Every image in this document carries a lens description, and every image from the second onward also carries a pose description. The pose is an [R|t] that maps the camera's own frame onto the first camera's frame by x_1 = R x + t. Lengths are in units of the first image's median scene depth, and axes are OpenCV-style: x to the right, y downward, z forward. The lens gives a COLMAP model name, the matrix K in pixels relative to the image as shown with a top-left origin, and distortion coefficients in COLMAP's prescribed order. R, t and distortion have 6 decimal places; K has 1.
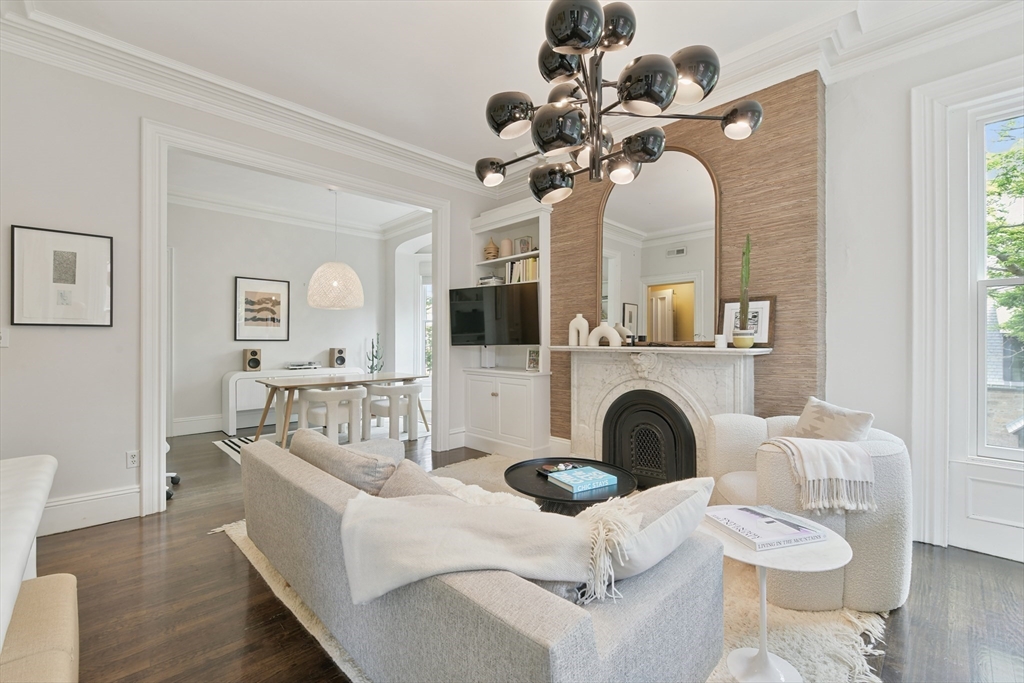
lens RADIAL K [[432.1, 0, 511.8], [0, 432.1, 339.8], [0, 0, 1]] dist [-0.004000, -0.001063]
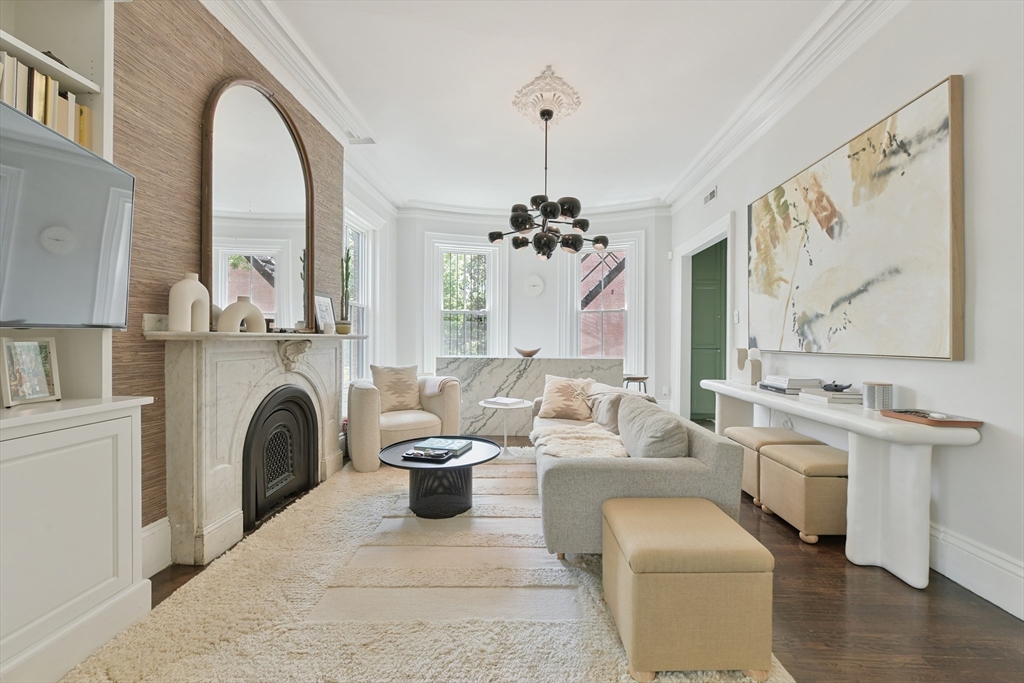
lens RADIAL K [[409.7, 0, 517.8], [0, 409.7, 339.6], [0, 0, 1]] dist [-0.004495, -0.001431]
pose [[-0.692453, -0.007661, 0.721422, -0.451133], [-0.007627, 0.999965, 0.003298, 0.017034], [-0.721422, -0.003219, -0.692488, 0.951554]]
